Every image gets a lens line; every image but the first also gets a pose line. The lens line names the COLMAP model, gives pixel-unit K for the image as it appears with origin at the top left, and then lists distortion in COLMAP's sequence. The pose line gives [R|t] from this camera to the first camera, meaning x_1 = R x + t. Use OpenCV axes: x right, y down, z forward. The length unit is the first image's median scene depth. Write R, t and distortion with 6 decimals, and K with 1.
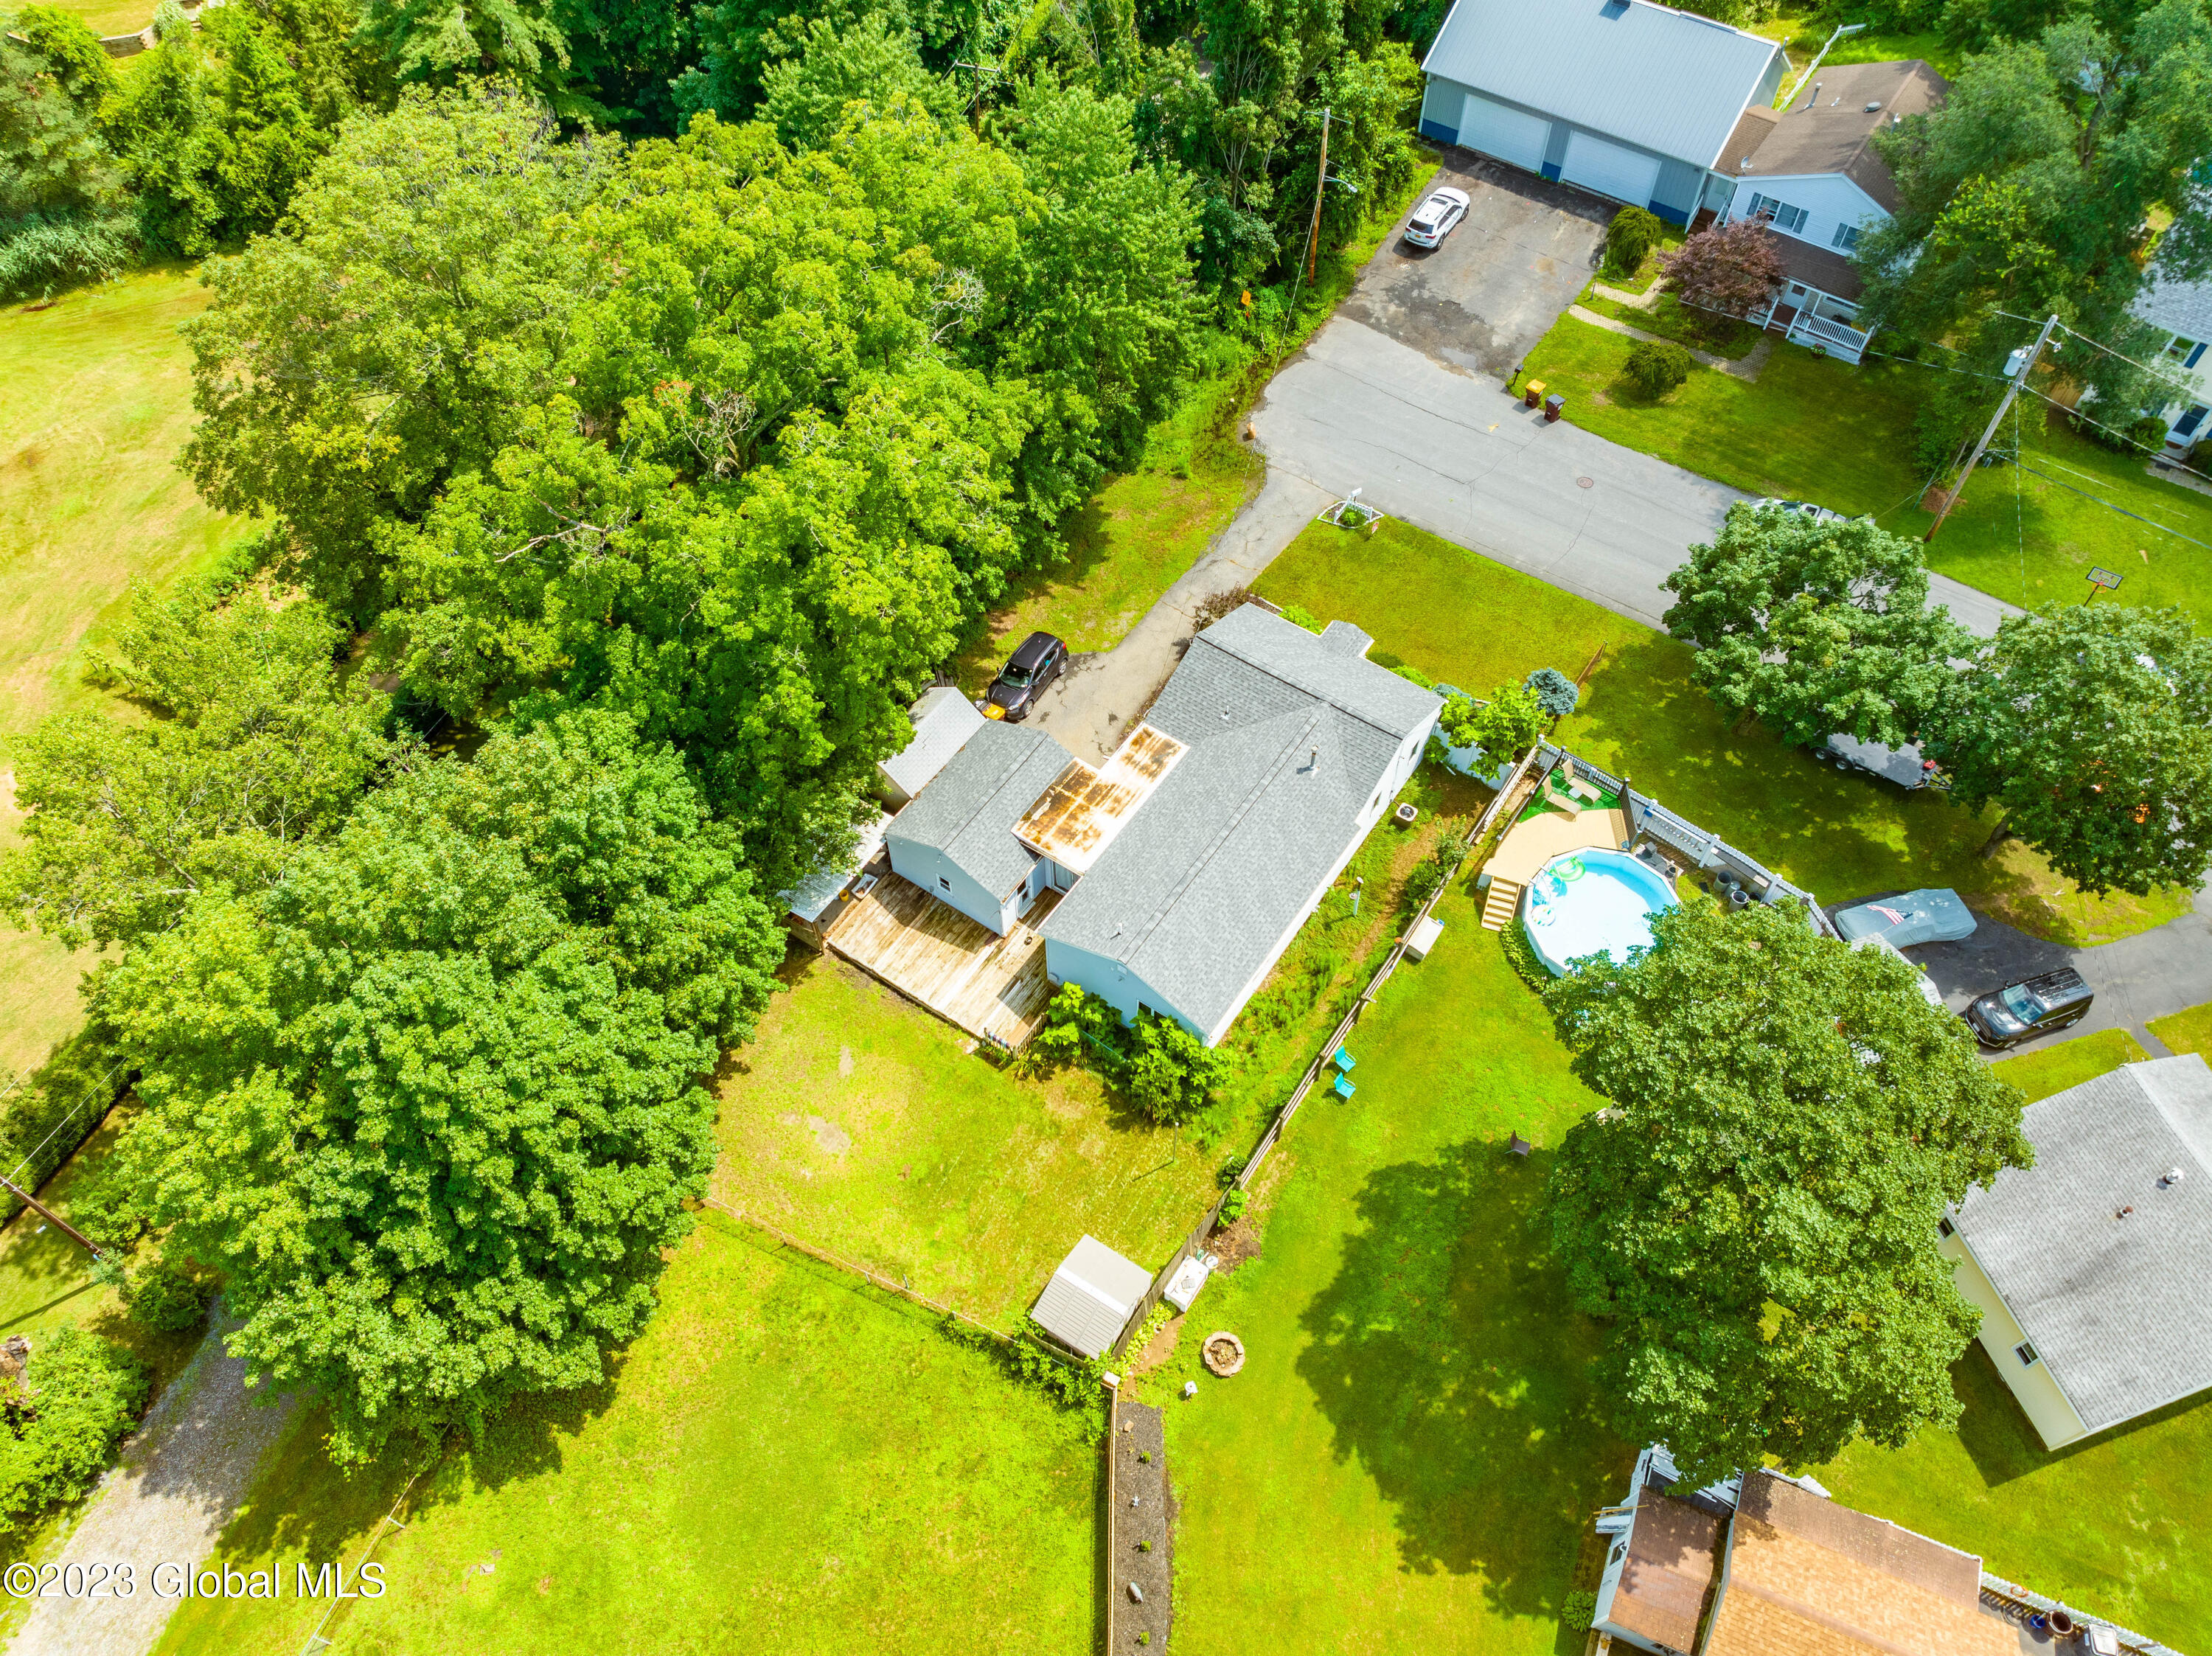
lens RADIAL K [[1572.0, 0, 1102.4], [0, 1572.0, 816.7], [0, 0, 1]] dist [-0.038781, 0.006915]
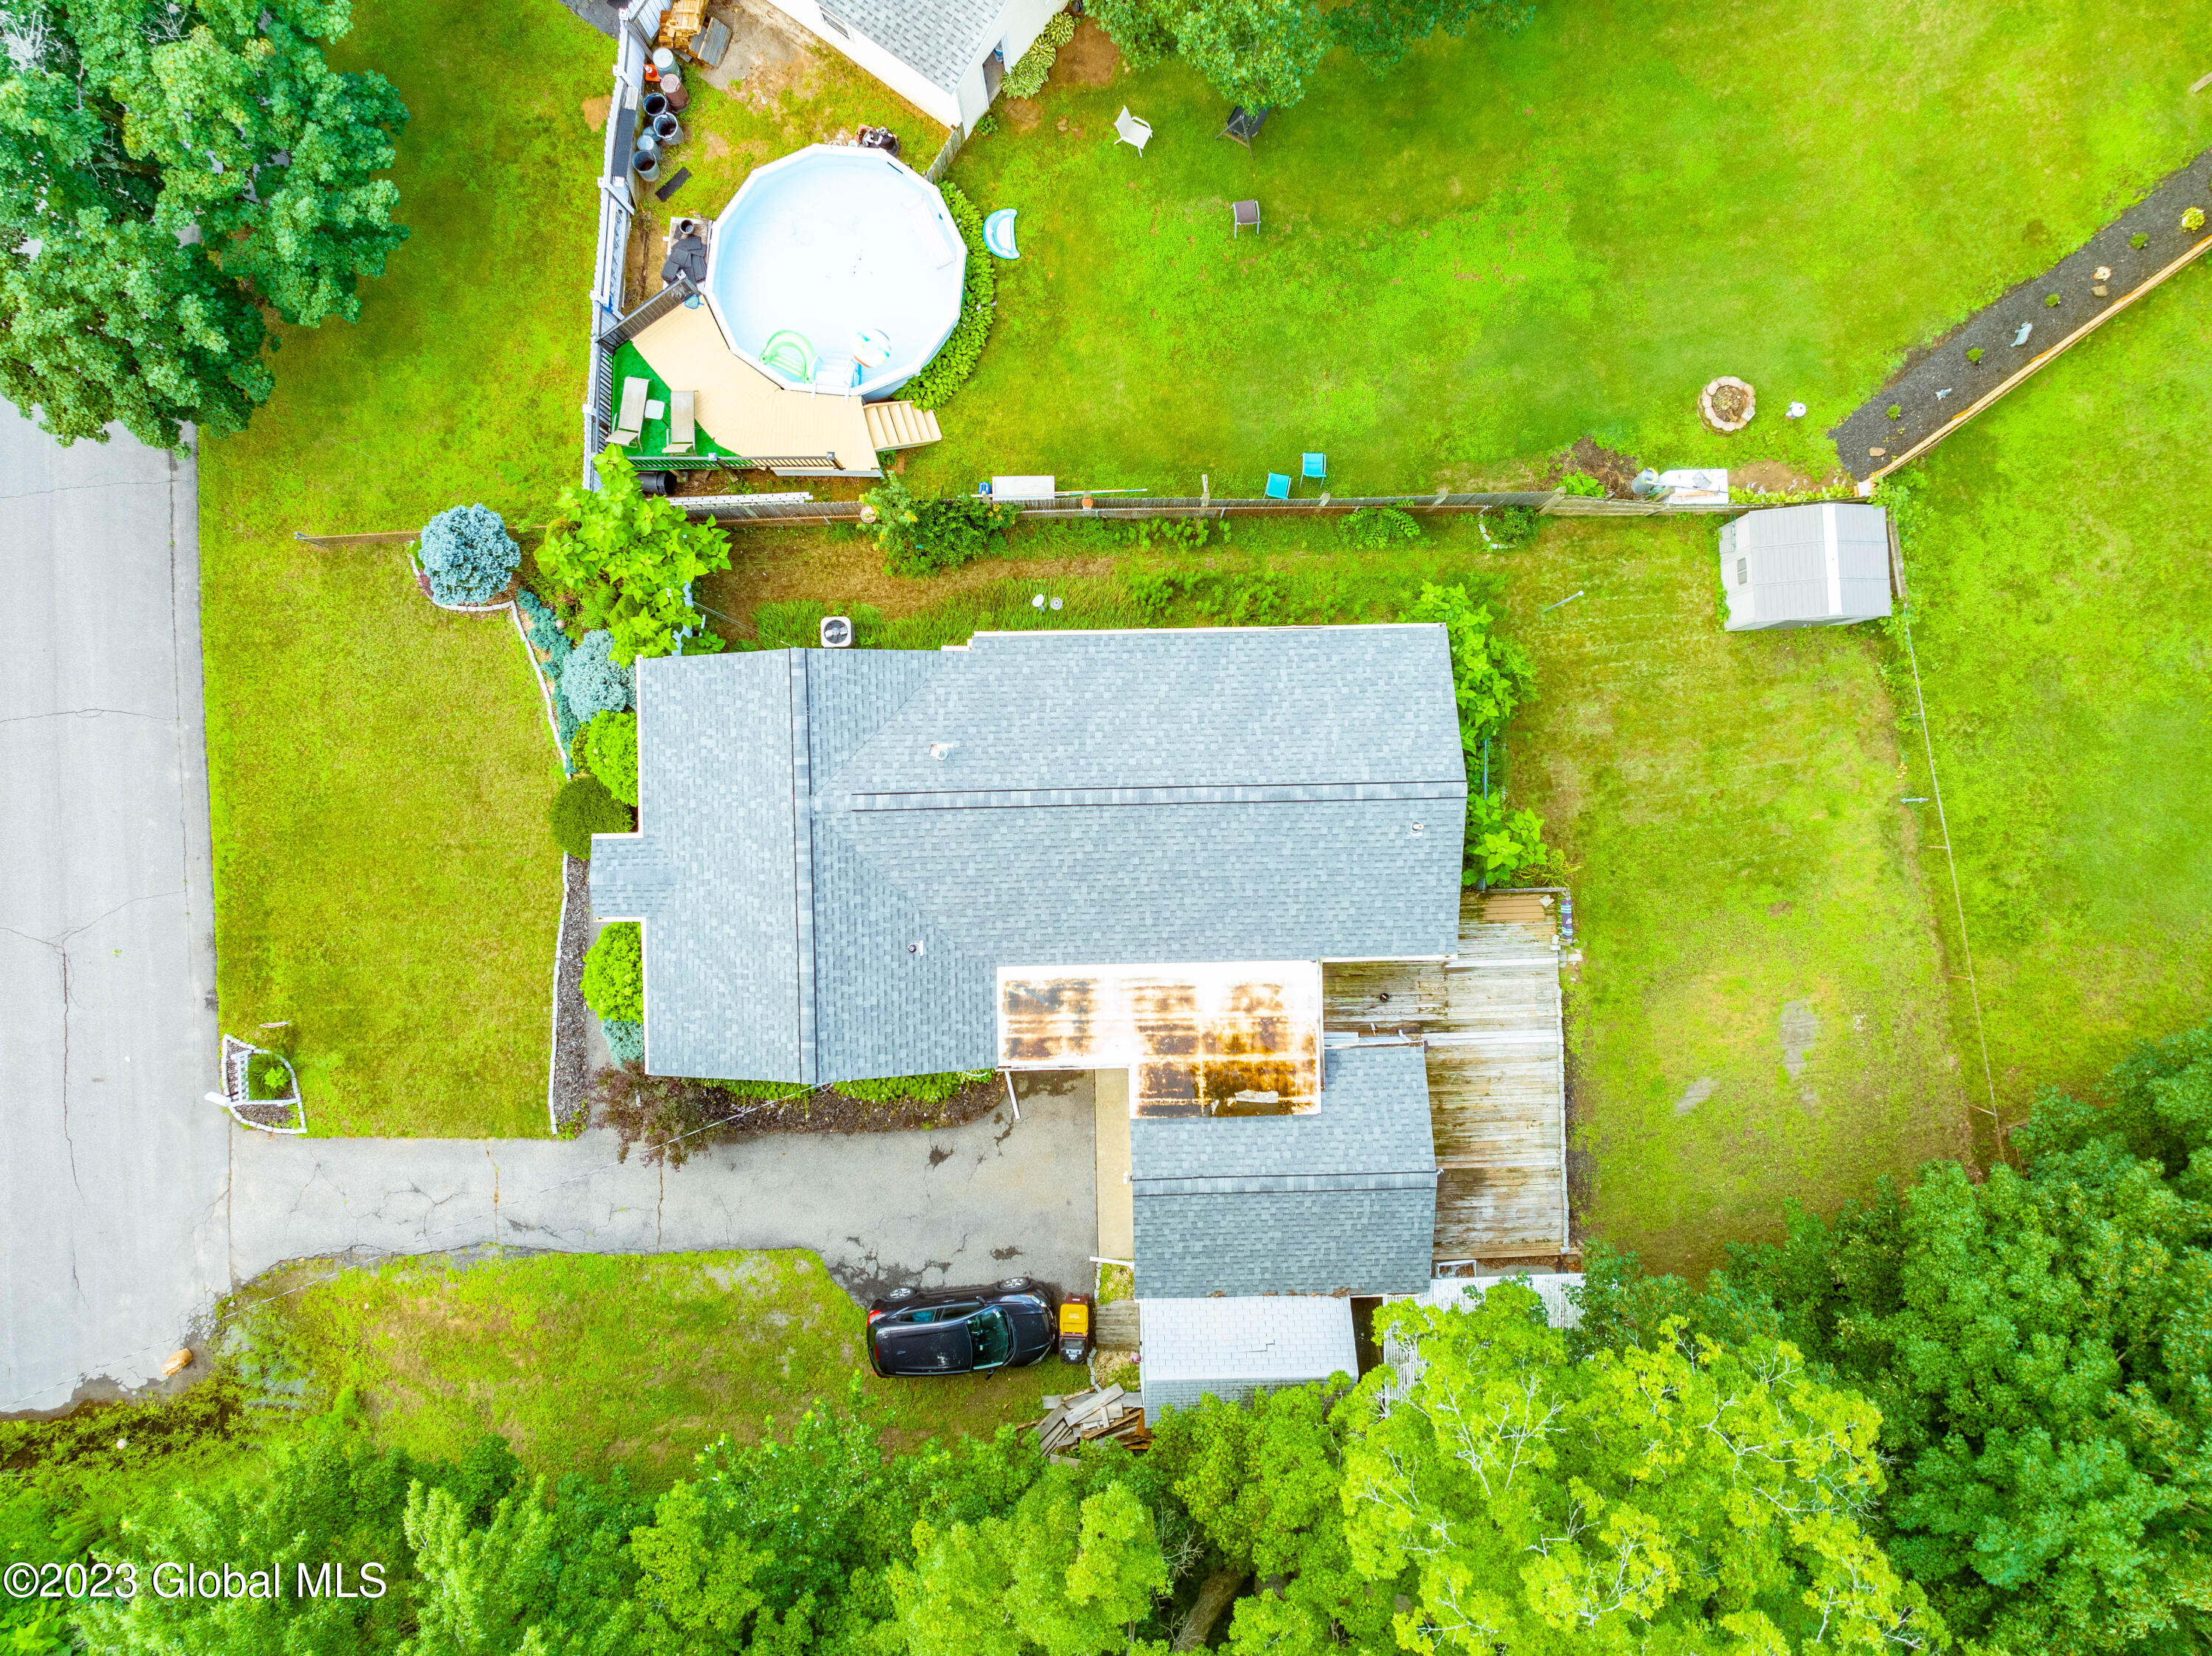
lens RADIAL K [[1551.1, 0, 1106.0], [0, 1551.1, 828.0], [0, 0, 1]] dist [-0.038553, 0.006061]
pose [[-0.587825, -0.808972, 0.005134, 0.072396], [0.660453, -0.476223, 0.580529, -0.327912], [-0.467187, 0.344640, 0.814224, 0.516390]]
